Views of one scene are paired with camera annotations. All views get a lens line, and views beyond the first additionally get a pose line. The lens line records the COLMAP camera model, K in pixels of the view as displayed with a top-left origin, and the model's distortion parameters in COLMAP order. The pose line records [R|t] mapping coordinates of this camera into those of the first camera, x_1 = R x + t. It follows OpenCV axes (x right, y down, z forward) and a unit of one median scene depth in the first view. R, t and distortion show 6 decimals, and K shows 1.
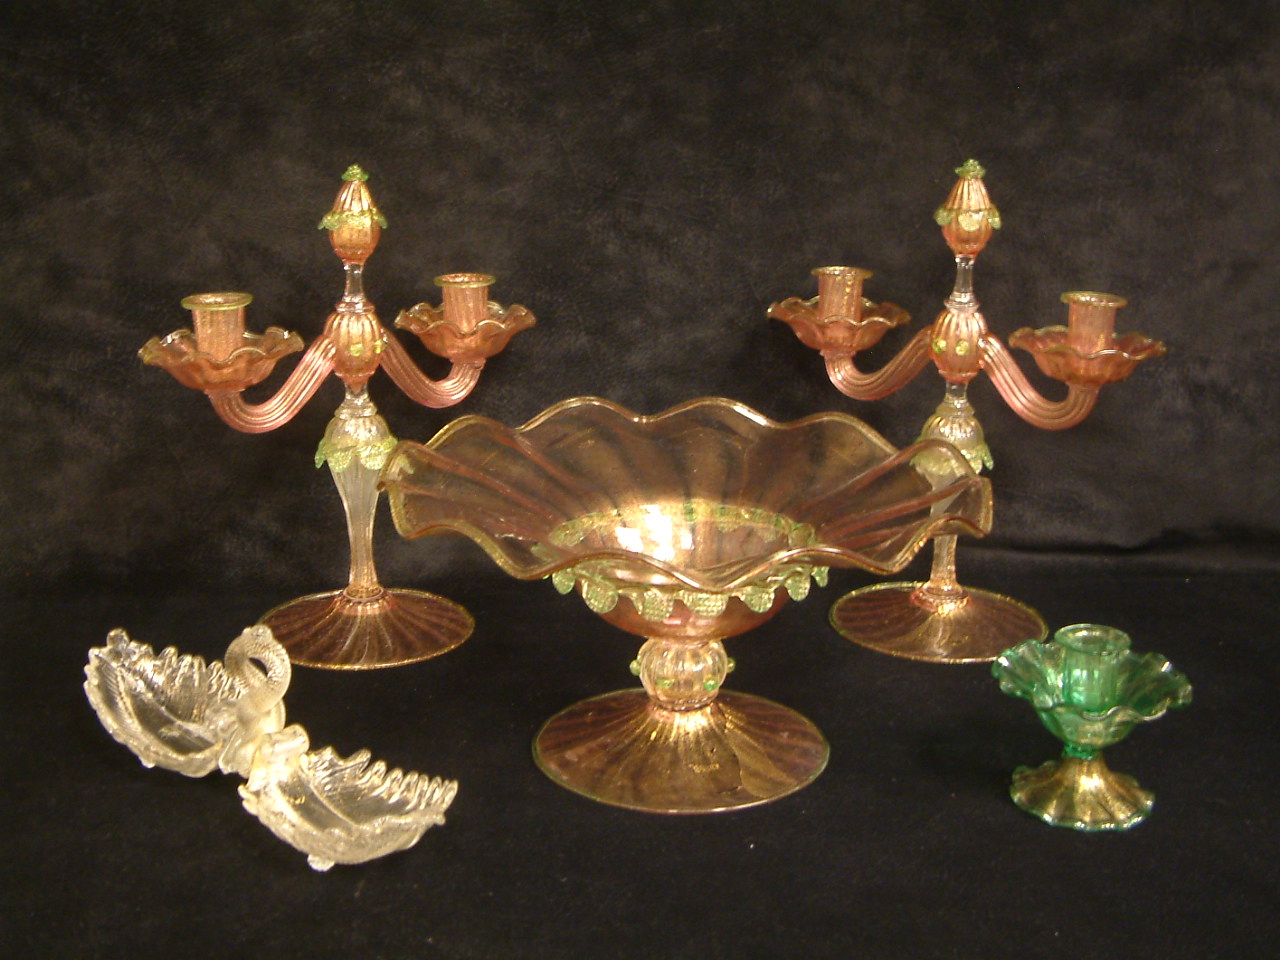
lens RADIAL K [[1627.4, 0, 640.0], [0, 1627.4, 480.0], [0, 0, 1]] dist [-0.100675, 0.055570]
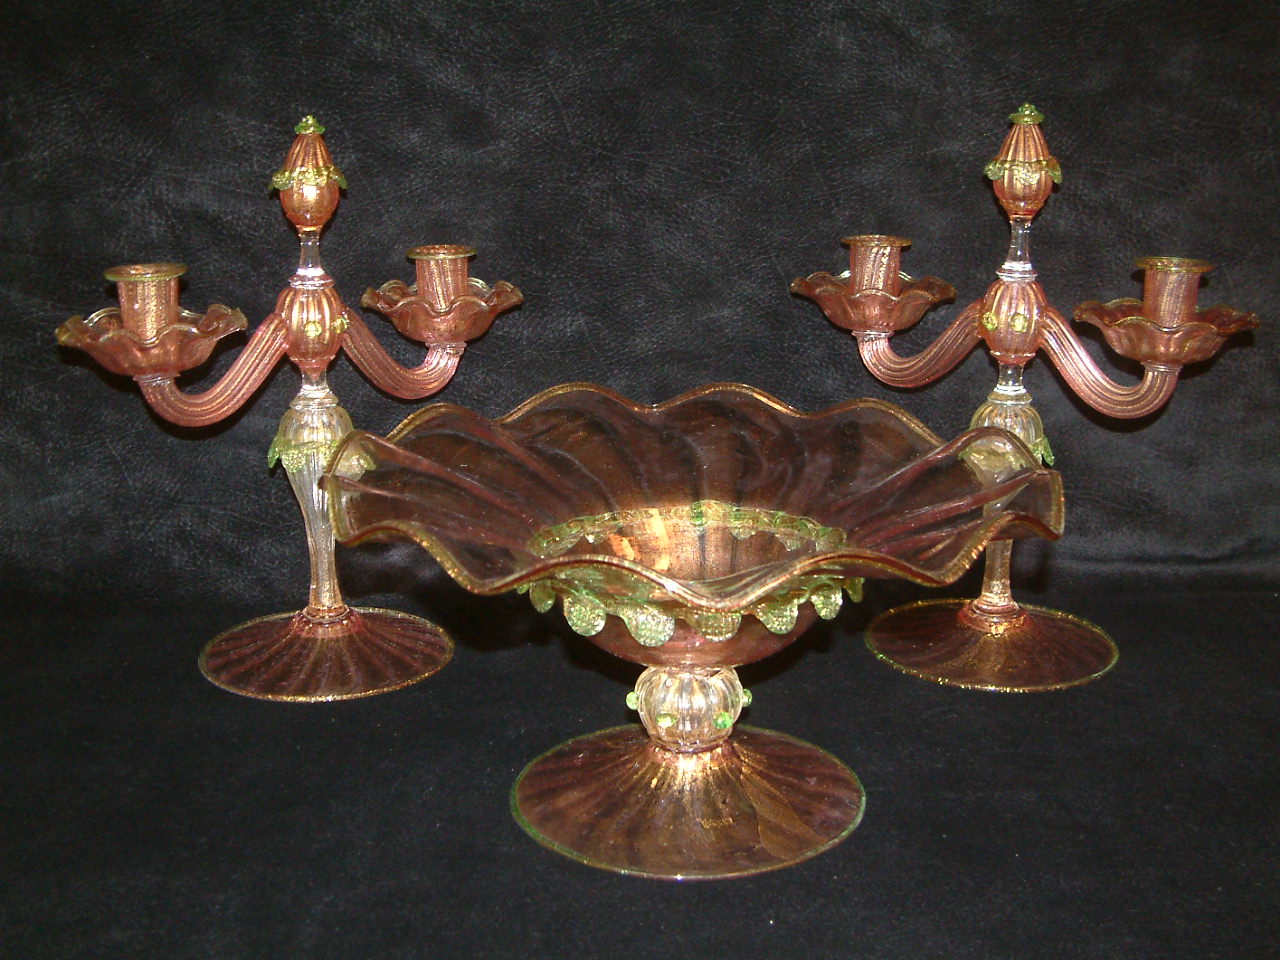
lens RADIAL K [[1627.4, 0, 640.0], [0, 1627.4, 480.0], [0, 0, 1]] dist [-0.100675, 0.055570]
pose [[0.999785, -0.004737, -0.020195, 0.015934], [0.004501, 0.999921, -0.011712, 0.010186], [0.020249, 0.011619, 0.999727, 0.142484]]
